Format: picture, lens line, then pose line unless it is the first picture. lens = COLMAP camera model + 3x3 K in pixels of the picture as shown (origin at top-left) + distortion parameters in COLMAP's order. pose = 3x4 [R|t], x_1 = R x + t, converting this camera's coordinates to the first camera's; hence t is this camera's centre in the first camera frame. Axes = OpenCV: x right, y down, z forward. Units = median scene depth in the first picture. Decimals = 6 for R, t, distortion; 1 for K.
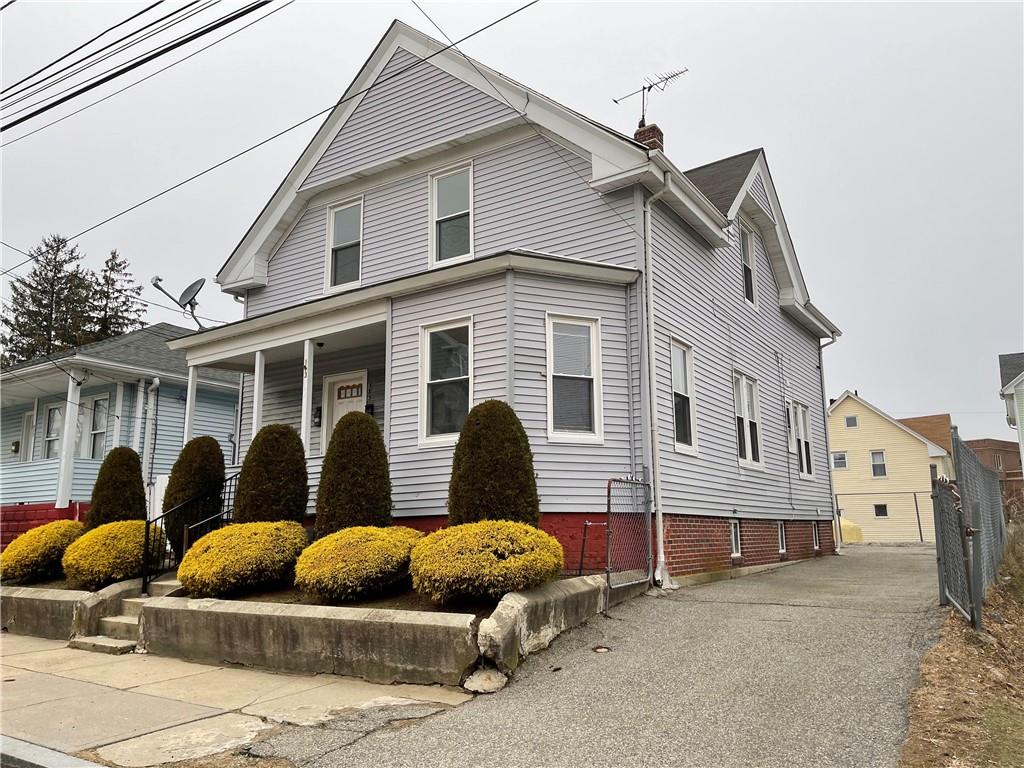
lens RADIAL K [[770.8, 0, 514.7], [0, 770.8, 379.1], [0, 0, 1]] dist [0.047555, -0.053121]
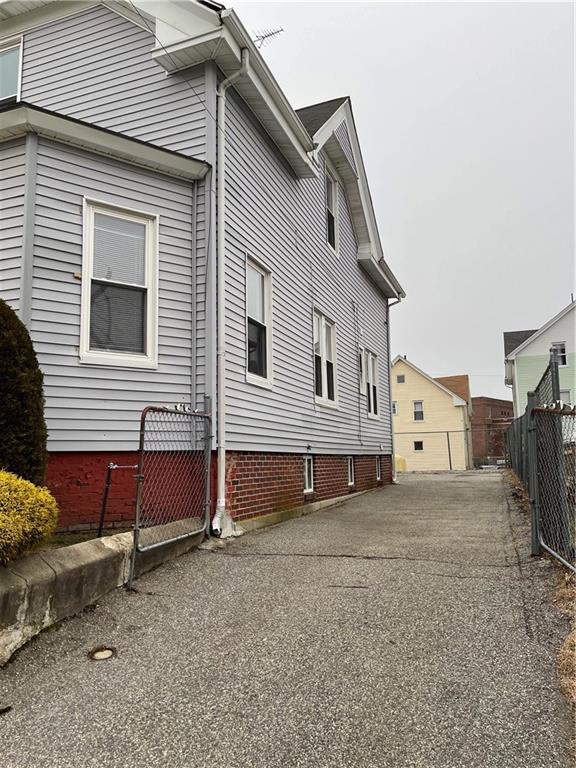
lens RADIAL K [[578.1, 0, 285.3], [0, 578.1, 393.0], [0, 0, 1]] dist [0.047555, -0.053121]
pose [[0.975120, 0.017018, 0.221024, 0.108913], [-0.033650, 0.996858, 0.071703, 0.059321], [-0.219109, -0.077357, 0.972629, 0.353882]]
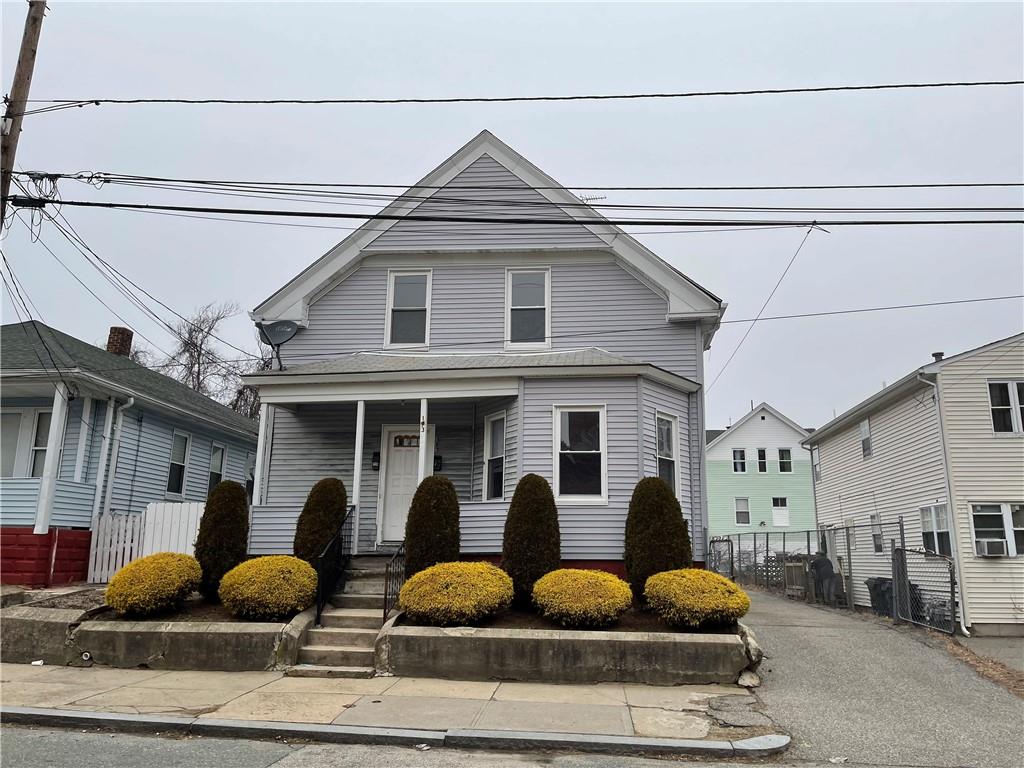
lens RADIAL K [[770.8, 0, 514.7], [0, 770.8, 379.1], [0, 0, 1]] dist [0.047555, -0.053121]
pose [[0.888525, 0.125215, 0.441411, -0.754784], [-0.110320, 0.992121, -0.059370, -0.030927], [-0.445367, 0.004055, 0.895339, -0.095517]]
